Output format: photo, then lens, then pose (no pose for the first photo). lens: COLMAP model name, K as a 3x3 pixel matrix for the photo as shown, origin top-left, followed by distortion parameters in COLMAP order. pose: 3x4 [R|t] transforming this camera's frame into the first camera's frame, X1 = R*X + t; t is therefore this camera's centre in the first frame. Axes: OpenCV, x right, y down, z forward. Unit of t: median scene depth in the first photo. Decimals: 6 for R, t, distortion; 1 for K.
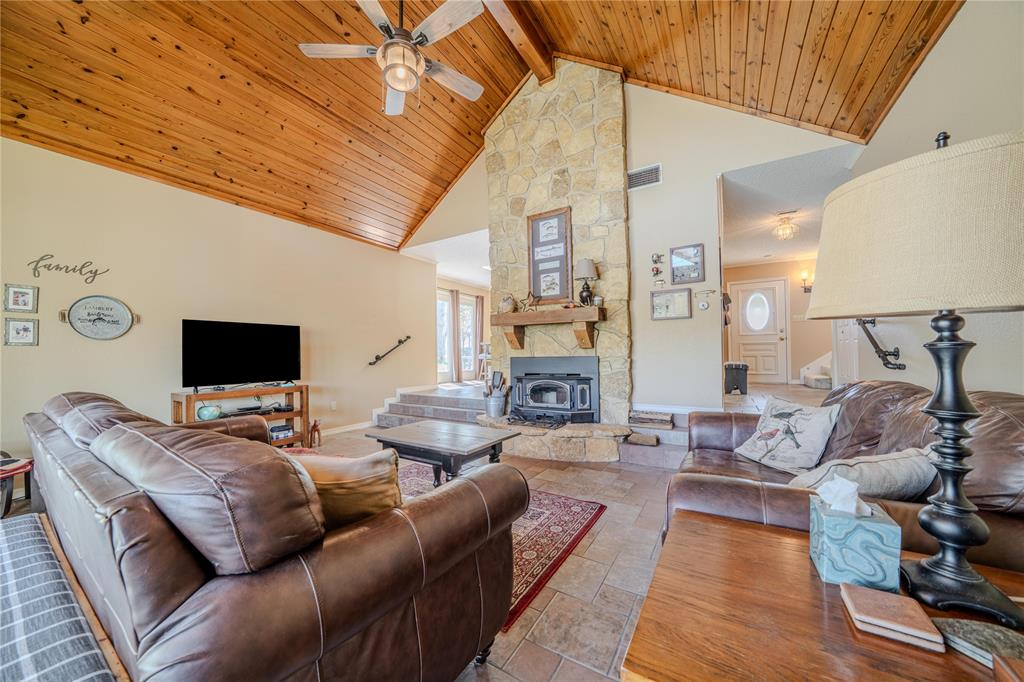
lens RADIAL K [[357.6, 0, 504.6], [0, 357.6, 347.5], [0, 0, 1]] dist [-0.018885, 0.000661]
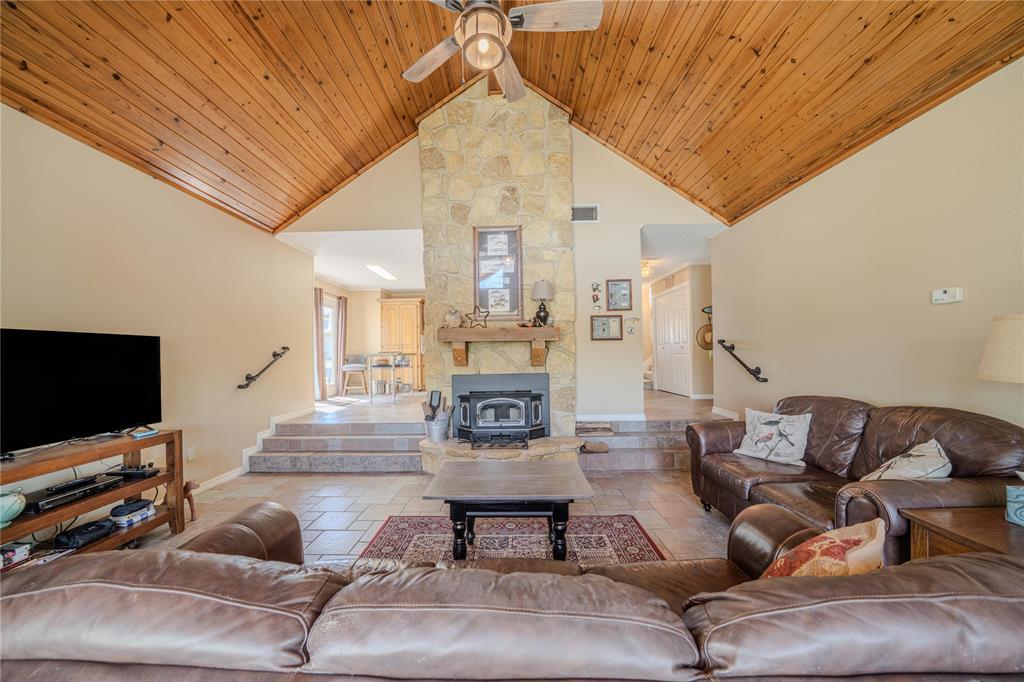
lens RADIAL K [[357.6, 0, 504.5], [0, 357.6, 347.6], [0, 0, 1]] dist [-0.018885, 0.000661]
pose [[0.855256, 0.009540, 0.518119, -0.386857], [-0.006220, 0.999947, -0.008145, -0.040847], [-0.518169, 0.003743, 0.855270, 0.158240]]
